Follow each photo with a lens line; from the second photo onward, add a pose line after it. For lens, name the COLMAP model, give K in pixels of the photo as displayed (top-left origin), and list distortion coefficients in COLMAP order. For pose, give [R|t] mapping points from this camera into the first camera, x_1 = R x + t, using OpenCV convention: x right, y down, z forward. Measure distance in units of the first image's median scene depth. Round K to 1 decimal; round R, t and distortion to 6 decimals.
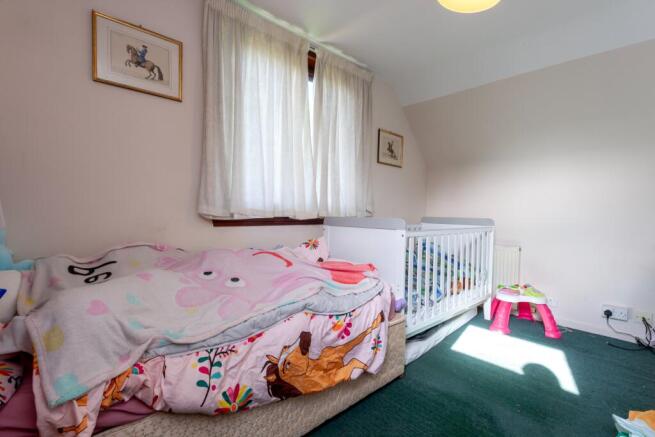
lens RADIAL K [[307.7, 0, 324.8], [0, 307.7, 216.0], [0, 0, 1]] dist [0.001312, 0.000145]
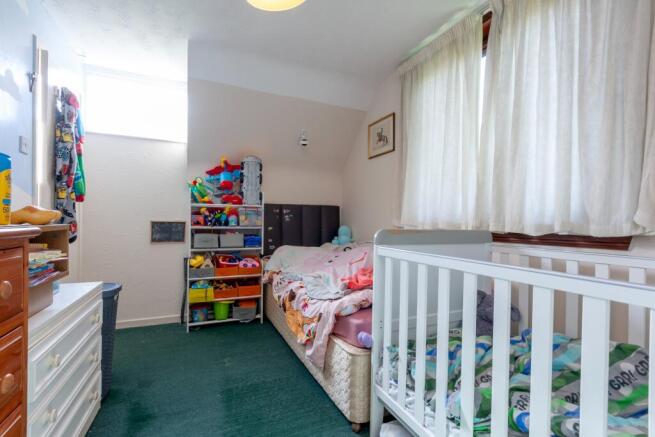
lens RADIAL K [[307.7, 0, 324.8], [0, 307.7, 216.0], [0, 0, 1]] dist [0.001312, 0.000145]
pose [[-0.337648, -0.029606, -0.940807, 0.896028], [-0.031641, 0.999297, -0.020091, -0.006161], [0.940741, 0.022984, -0.338347, 1.004353]]
